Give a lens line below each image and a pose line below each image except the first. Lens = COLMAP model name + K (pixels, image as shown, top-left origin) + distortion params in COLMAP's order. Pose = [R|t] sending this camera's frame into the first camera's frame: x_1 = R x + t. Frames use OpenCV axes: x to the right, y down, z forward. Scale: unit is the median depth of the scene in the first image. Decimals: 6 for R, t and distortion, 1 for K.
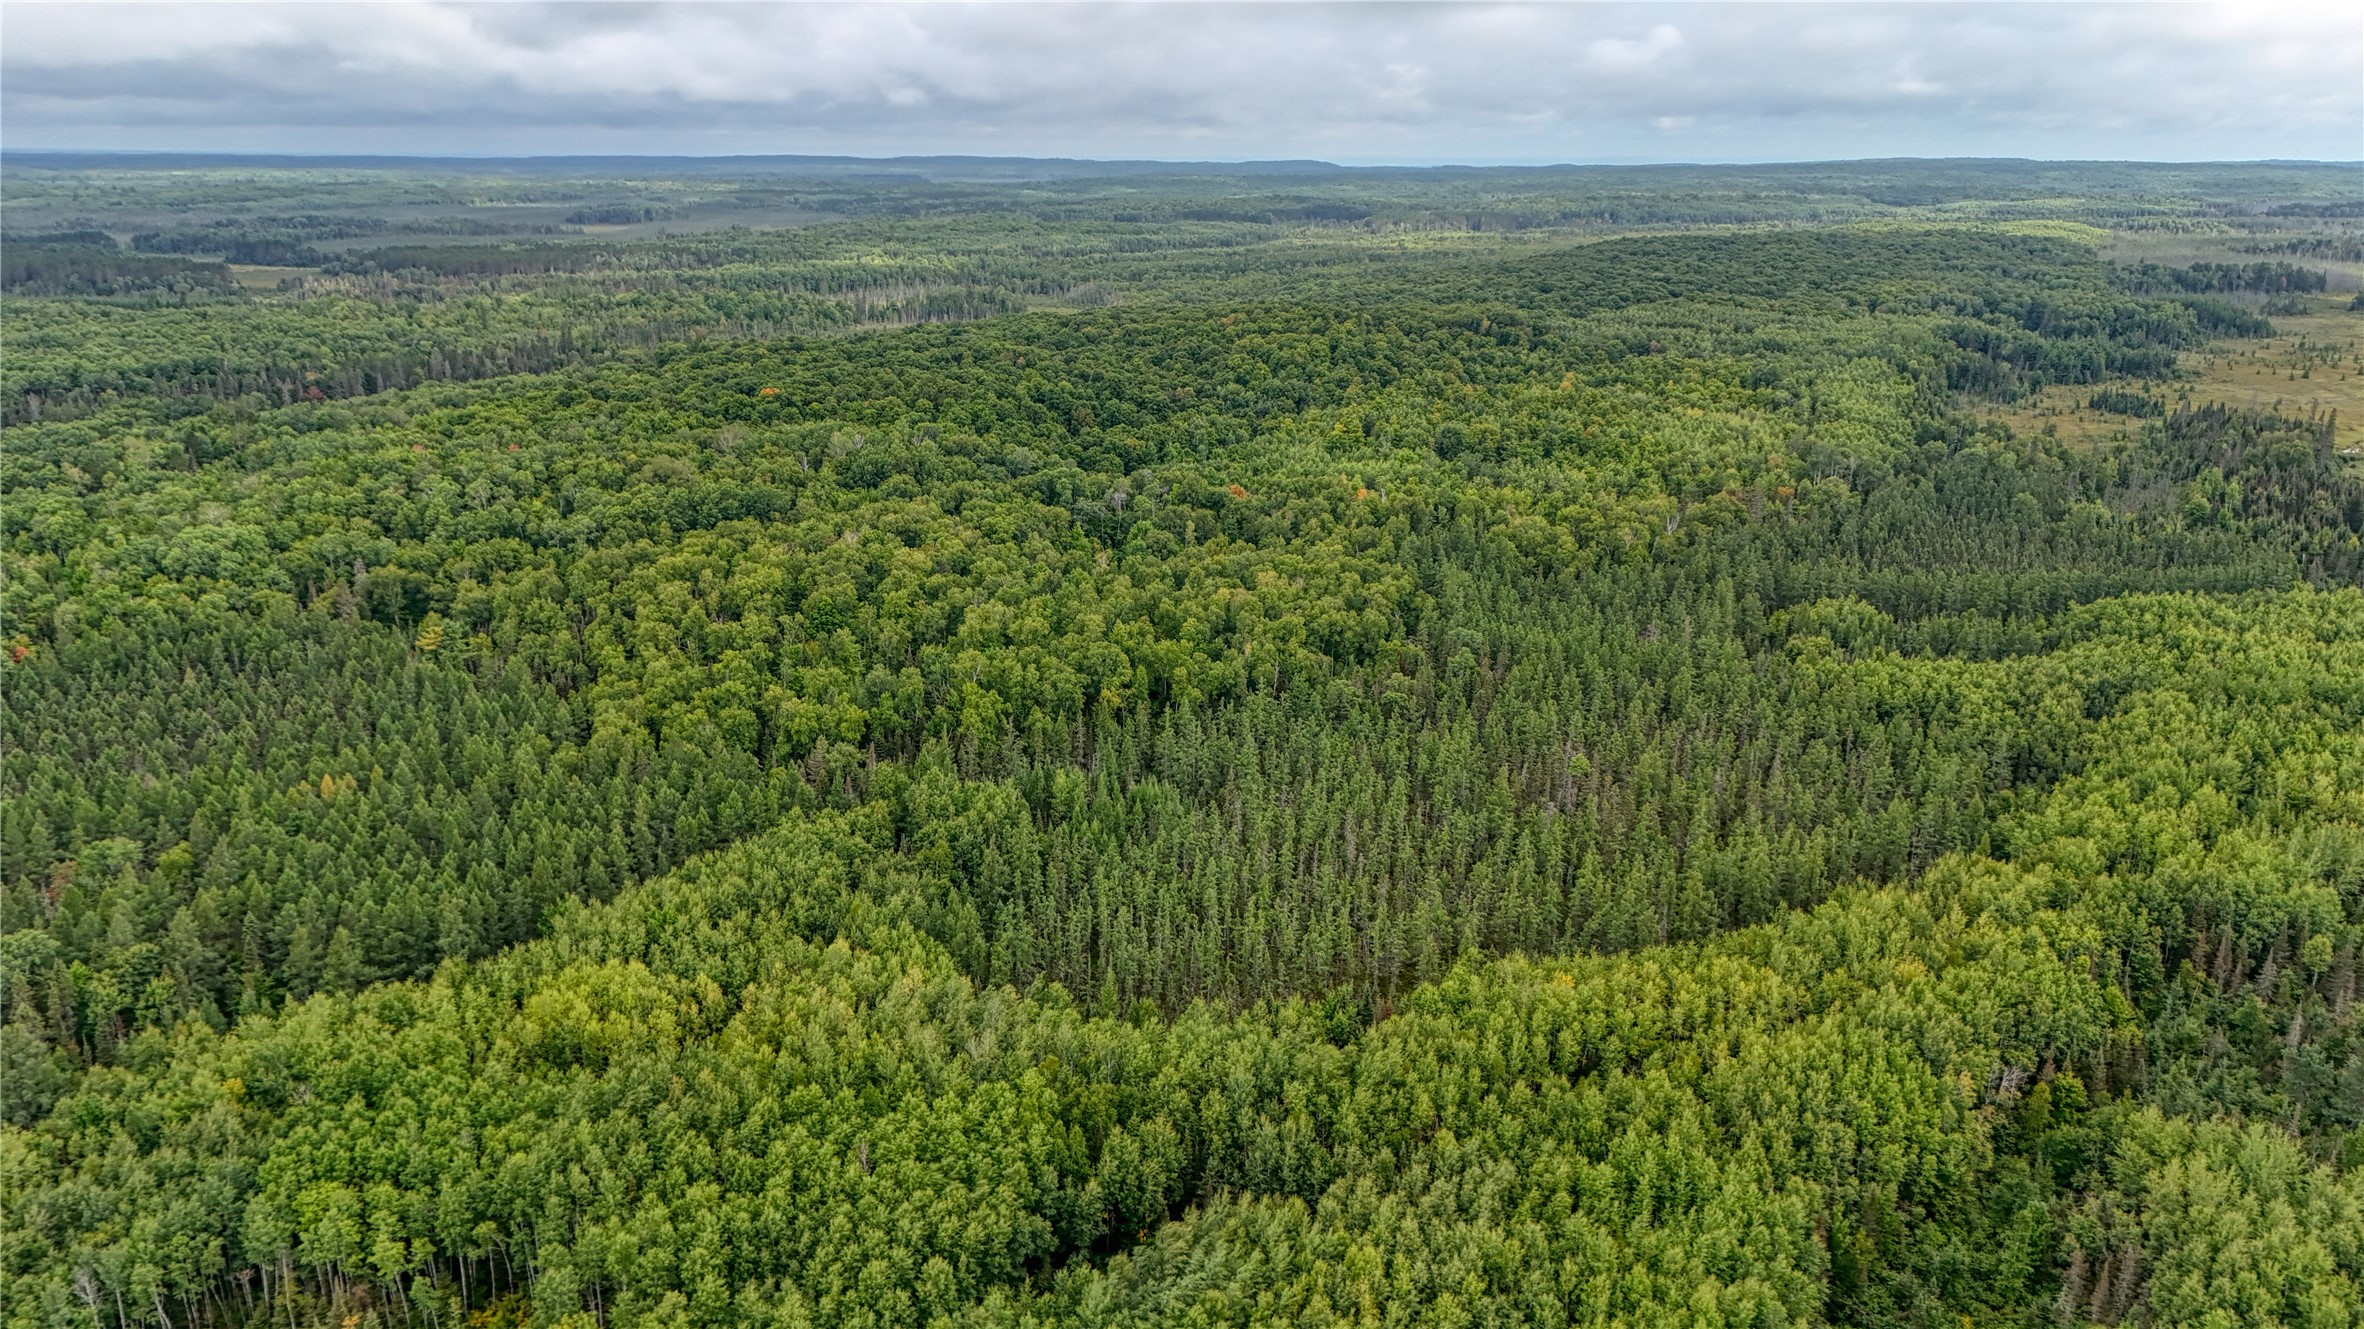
lens RADIAL K [[1733.6, 0, 1182.0], [0, 1733.6, 664.5], [0, 0, 1]] dist [0.077461, -0.074669]
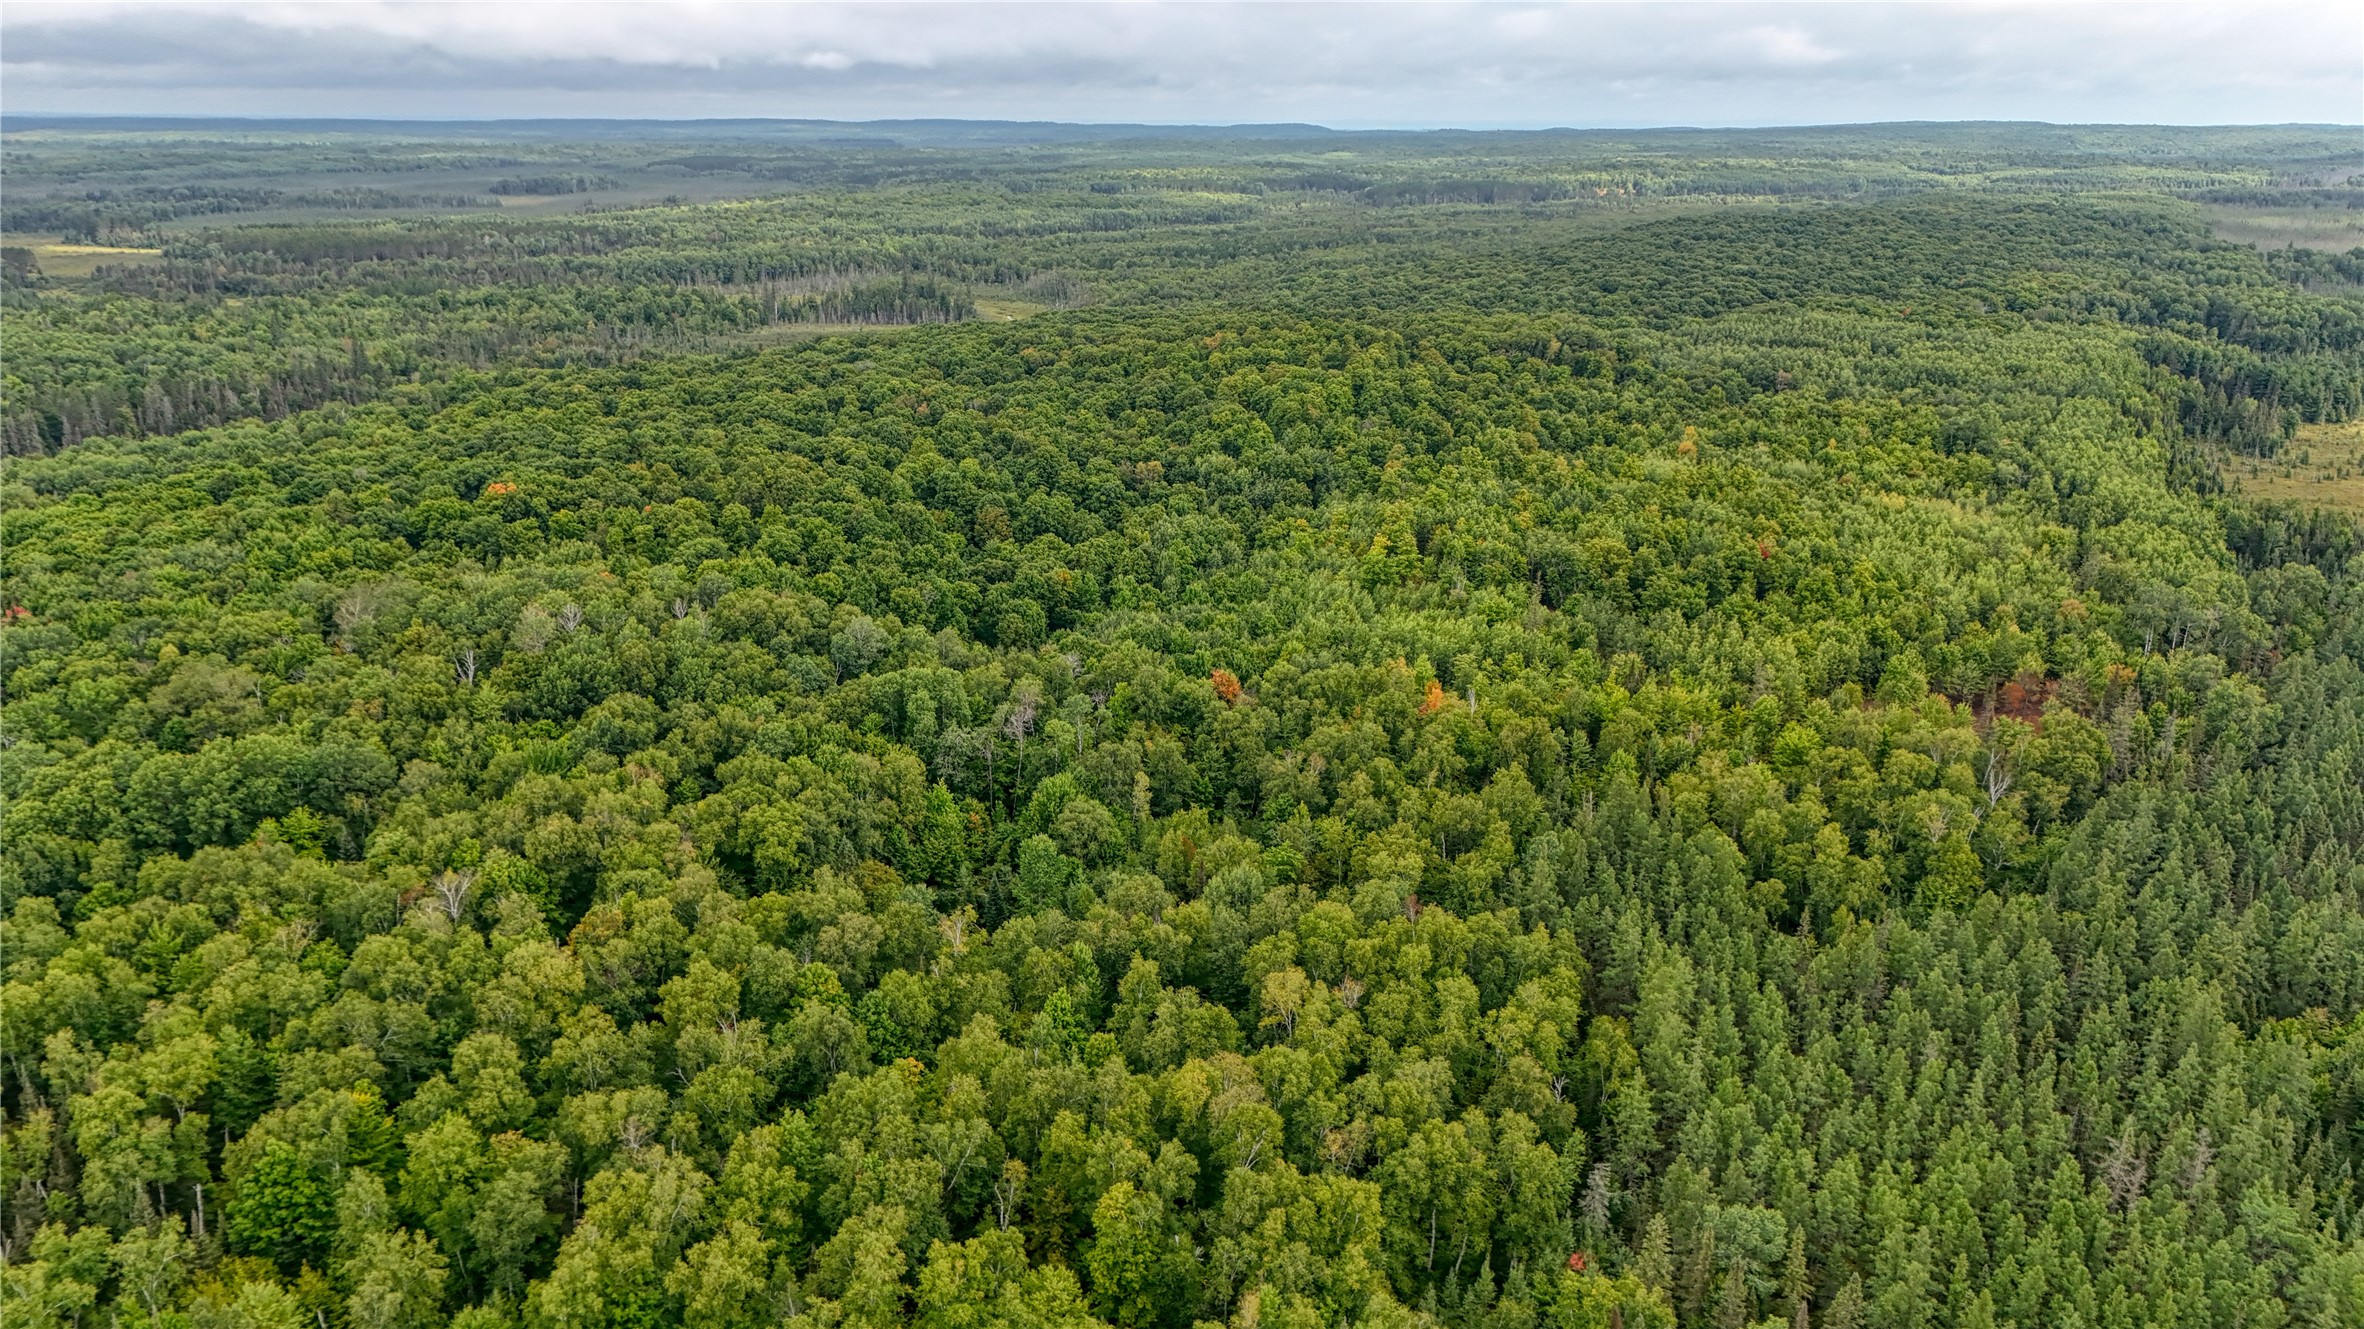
lens RADIAL K [[1733.6, 0, 1182.0], [0, 1733.6, 664.5], [0, 0, 1]] dist [0.077461, -0.074669]
pose [[0.999979, -0.001890, 0.006279, 0.010701], [0.001769, 0.999813, 0.019262, -0.096412], [-0.006314, -0.019251, 0.999795, 0.323893]]
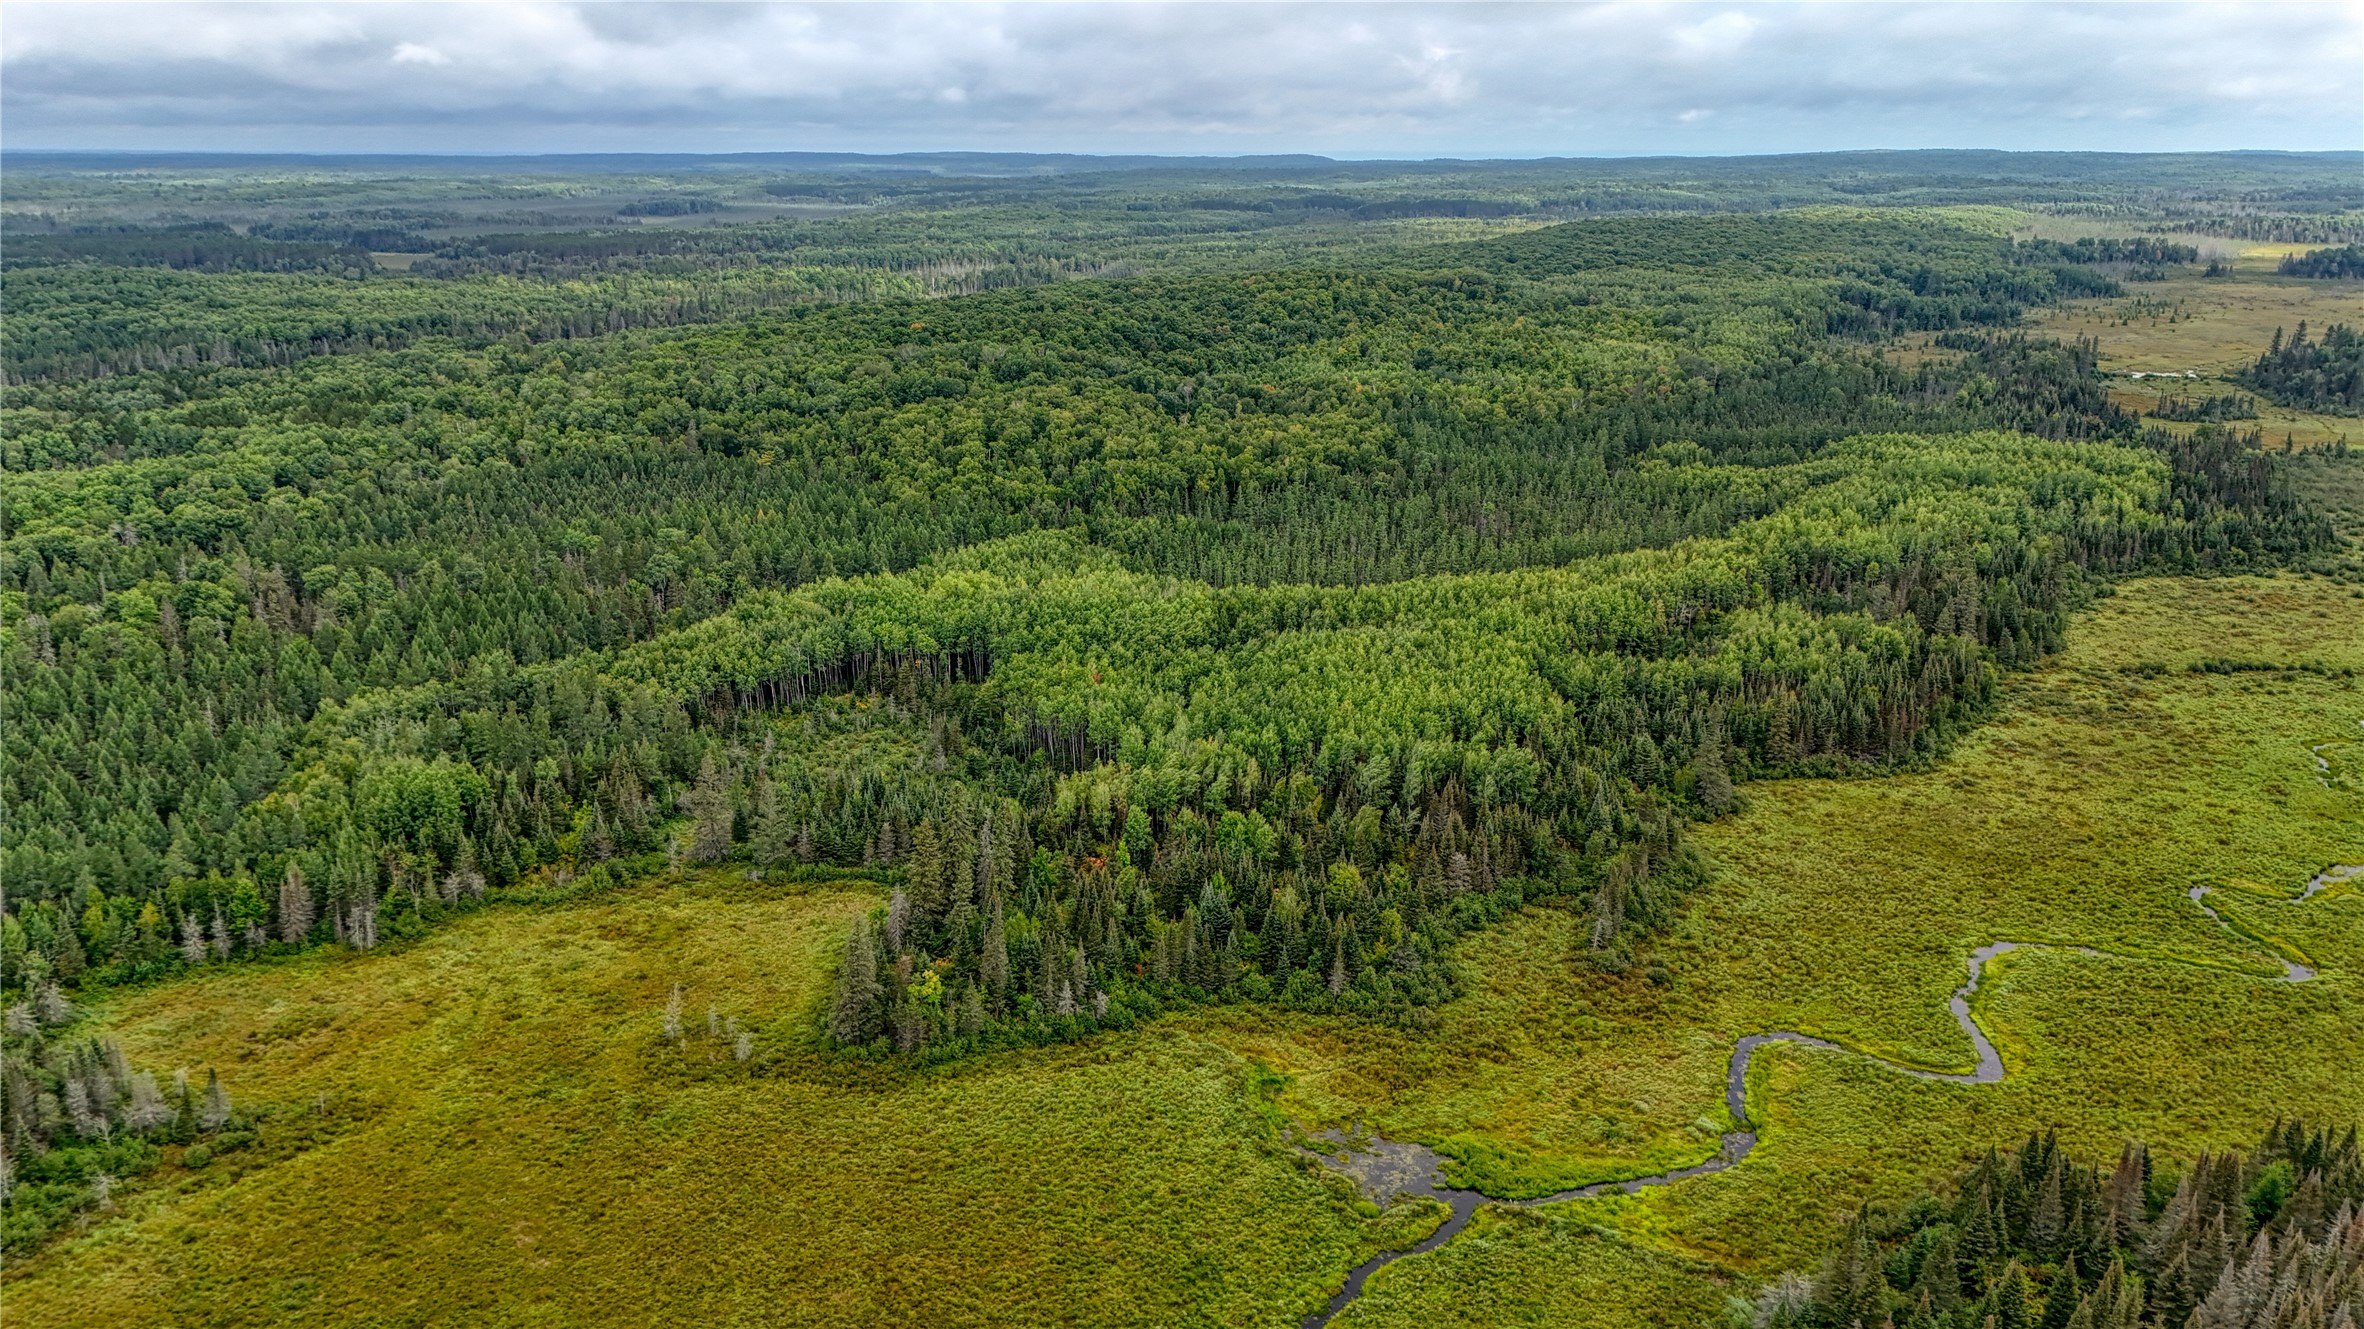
lens RADIAL K [[1733.6, 0, 1182.0], [0, 1733.6, 664.5], [0, 0, 1]] dist [0.077461, -0.074669]
pose [[0.999986, -0.004894, 0.002026, -0.034251], [0.004889, 0.999985, 0.002497, 0.095491], [-0.002038, -0.002487, 0.999995, -0.319282]]
